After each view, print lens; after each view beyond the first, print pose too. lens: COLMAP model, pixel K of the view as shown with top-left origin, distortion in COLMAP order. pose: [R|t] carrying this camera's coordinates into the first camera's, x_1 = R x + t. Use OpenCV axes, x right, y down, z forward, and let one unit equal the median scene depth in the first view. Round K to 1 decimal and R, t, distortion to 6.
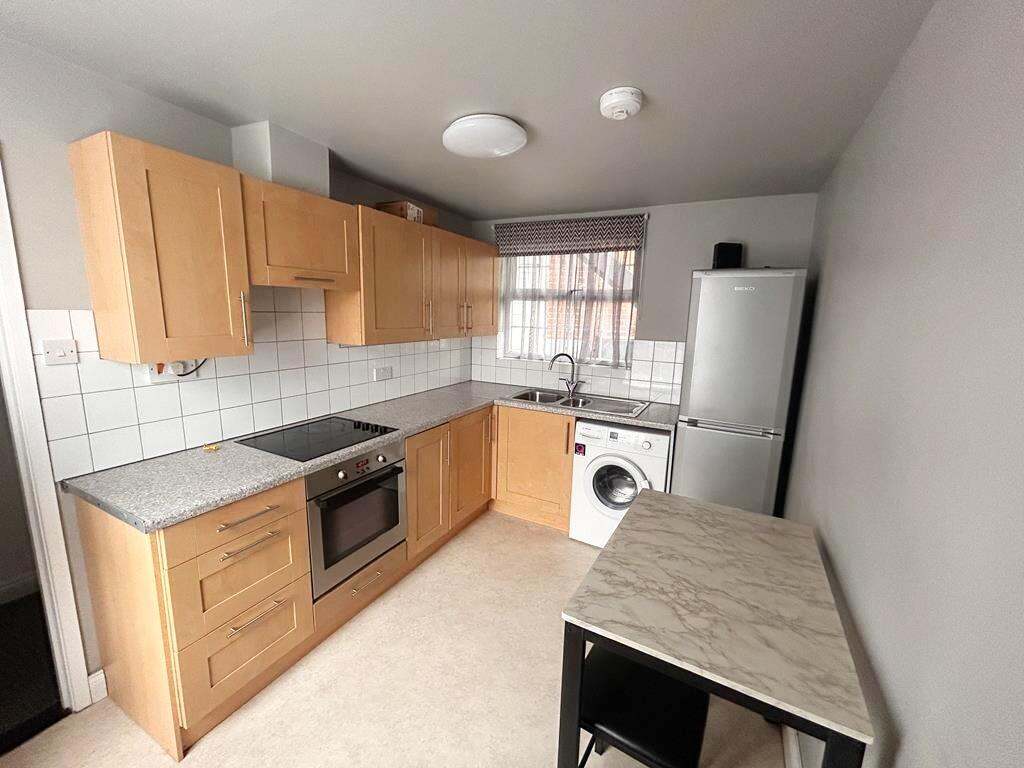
lens RADIAL K [[416.3, 0, 508.4], [0, 416.3, 384.4], [0, 0, 1]] dist [0.001430, 0.000236]
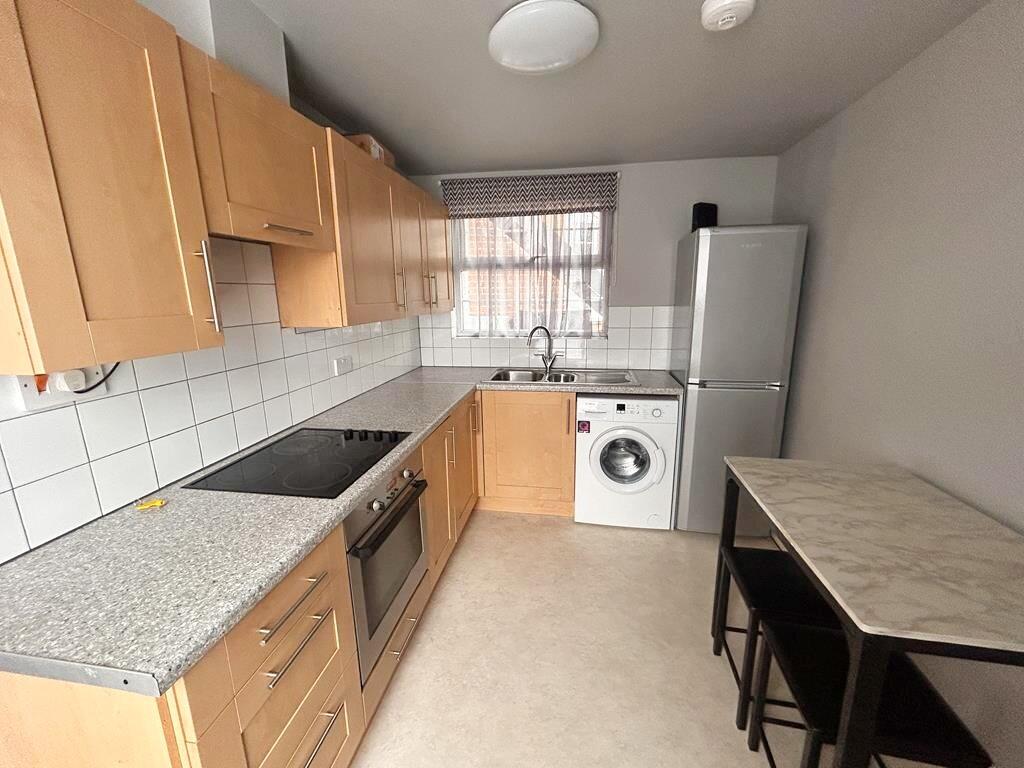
lens RADIAL K [[416.3, 0, 508.4], [0, 416.3, 384.4], [0, 0, 1]] dist [0.001430, 0.000236]
pose [[0.944969, -0.106320, 0.309401, -0.271766], [0.093337, 0.994030, 0.056511, -0.006422], [-0.313562, -0.024523, 0.949251, 0.180473]]
